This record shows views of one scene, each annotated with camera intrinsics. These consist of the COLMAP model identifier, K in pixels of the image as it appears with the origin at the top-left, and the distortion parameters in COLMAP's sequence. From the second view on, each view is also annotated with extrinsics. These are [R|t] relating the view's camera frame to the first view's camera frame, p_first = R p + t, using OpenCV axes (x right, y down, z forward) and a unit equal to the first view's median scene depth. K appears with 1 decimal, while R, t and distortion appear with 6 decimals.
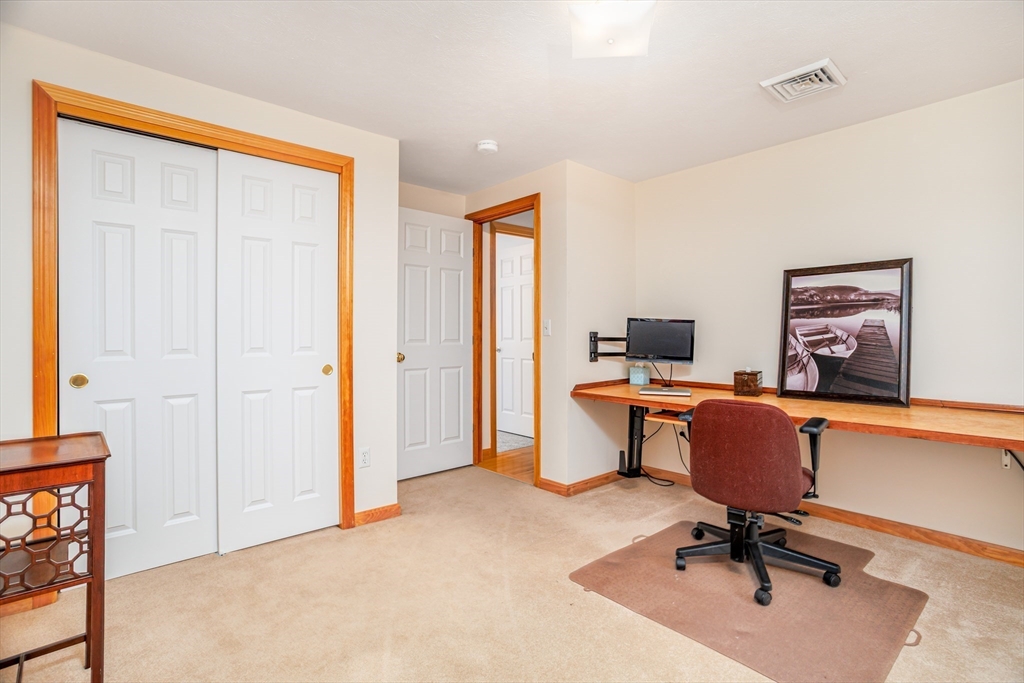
lens RADIAL K [[496.3, 0, 510.9], [0, 496.3, 339.5], [0, 0, 1]] dist [-0.018175, 0.001519]
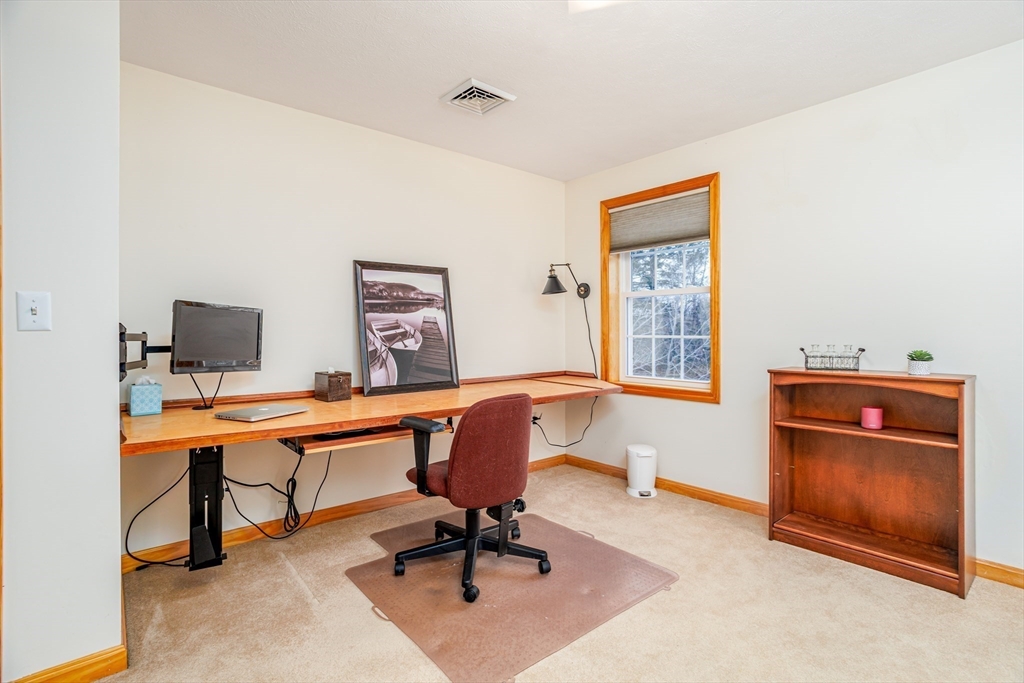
lens RADIAL K [[496.3, 0, 538.3], [0, 496.3, 343.1], [0, 0, 1]] dist [-0.018175, 0.001519]
pose [[0.009081, -0.022454, 0.999707, -0.403110], [0.009665, 0.999703, 0.022366, -0.001498], [-0.999912, 0.009459, 0.009296, 0.691594]]
